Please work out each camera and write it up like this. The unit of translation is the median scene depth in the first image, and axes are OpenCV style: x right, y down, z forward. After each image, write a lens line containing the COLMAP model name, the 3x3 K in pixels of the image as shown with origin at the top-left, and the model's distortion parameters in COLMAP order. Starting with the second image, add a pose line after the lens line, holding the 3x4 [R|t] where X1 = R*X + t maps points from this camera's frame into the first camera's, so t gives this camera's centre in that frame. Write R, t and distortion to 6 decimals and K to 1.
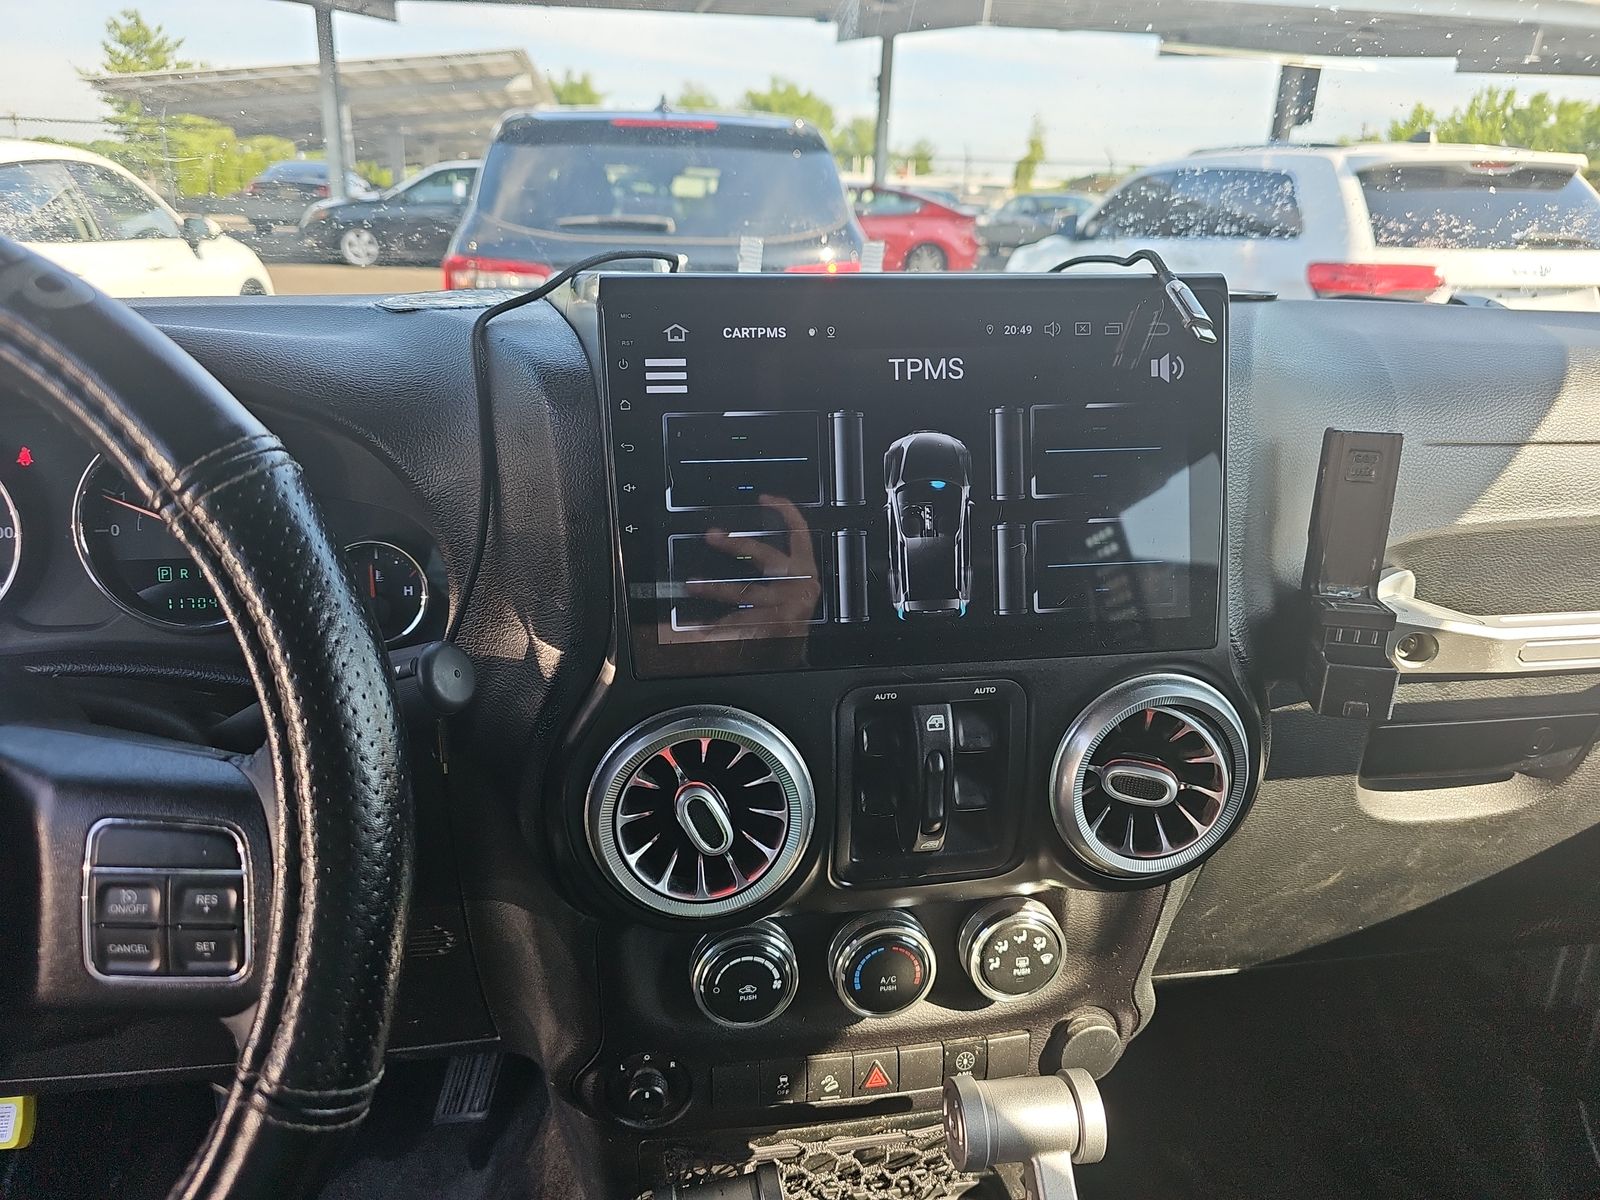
lens RADIAL K [[1077.9, 0, 805.0], [0, 1077.9, 605.9], [0, 0, 1]] dist [0.028634, -0.019061]
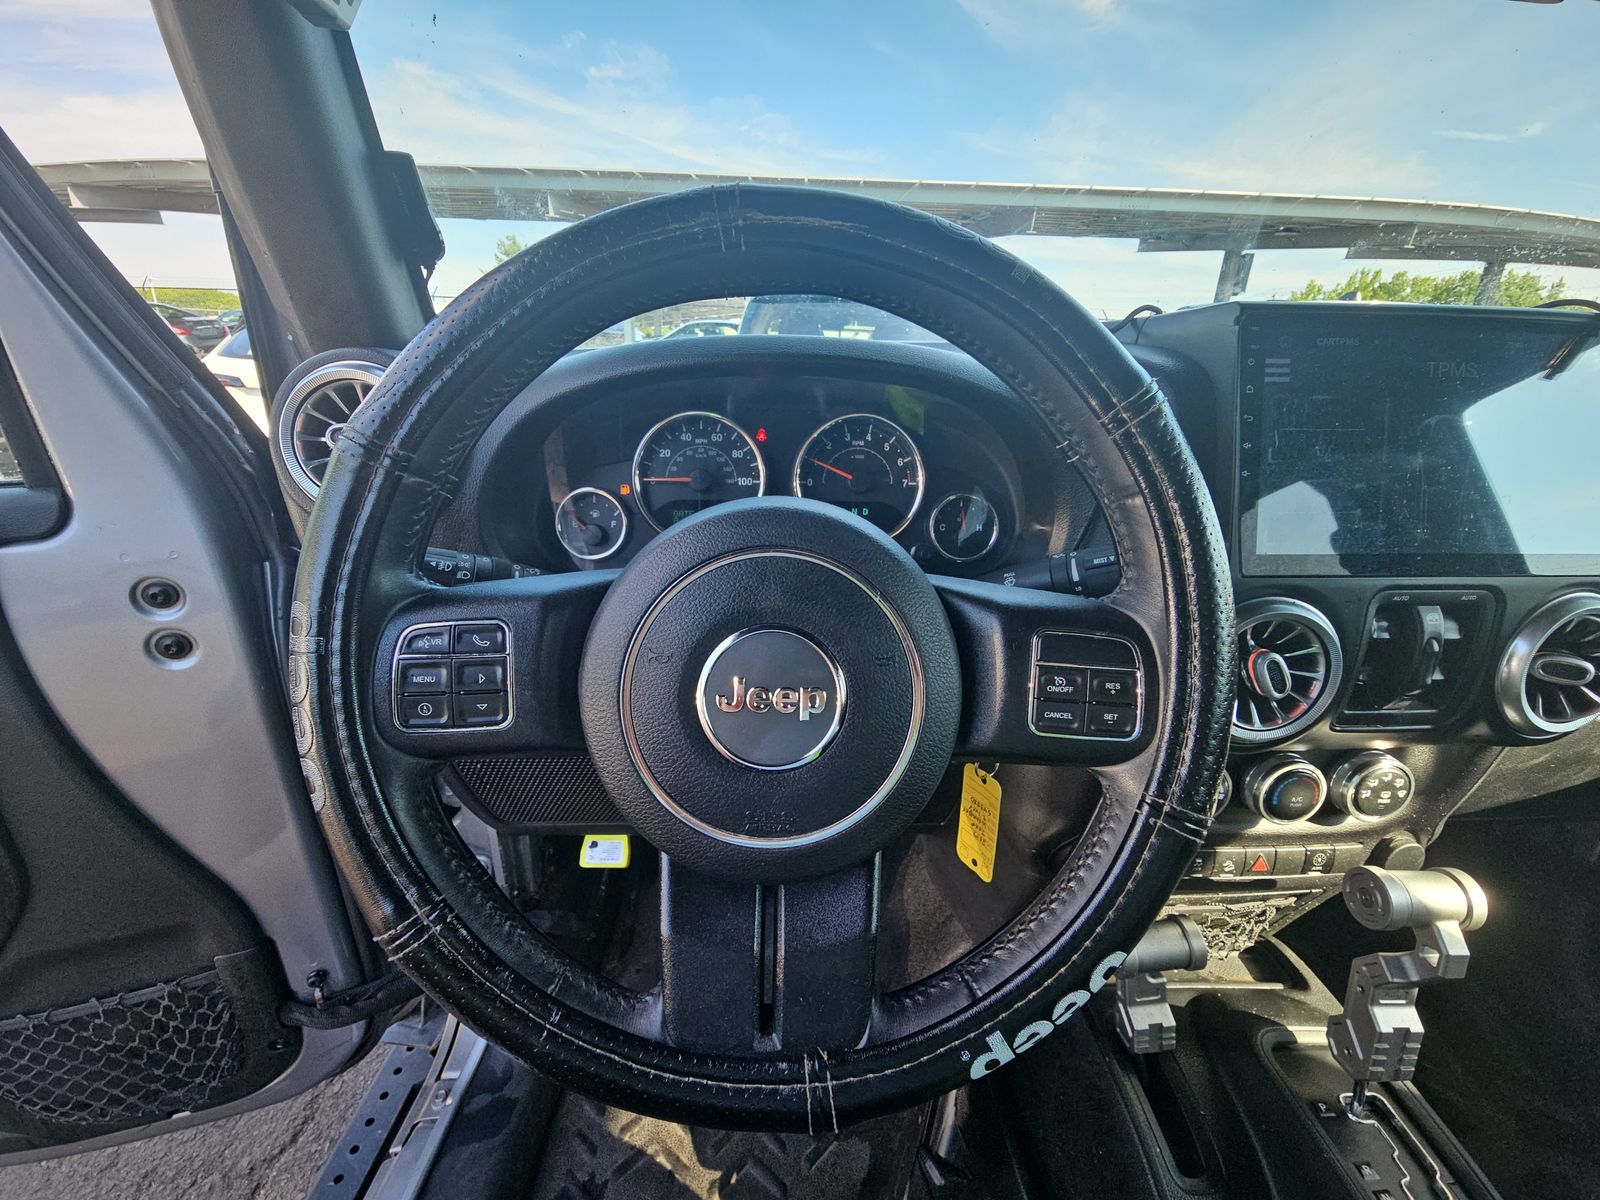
lens RADIAL K [[656.9, 0, 800.0], [0, 656.9, 600.0], [0, 0, 1]] dist [0.022501, -0.013087]
pose [[0.993018, 0.042049, -0.110210, -0.489325], [-0.041221, 0.999102, 0.009777, 0.087783], [0.110523, -0.005166, 0.993860, 0.019335]]
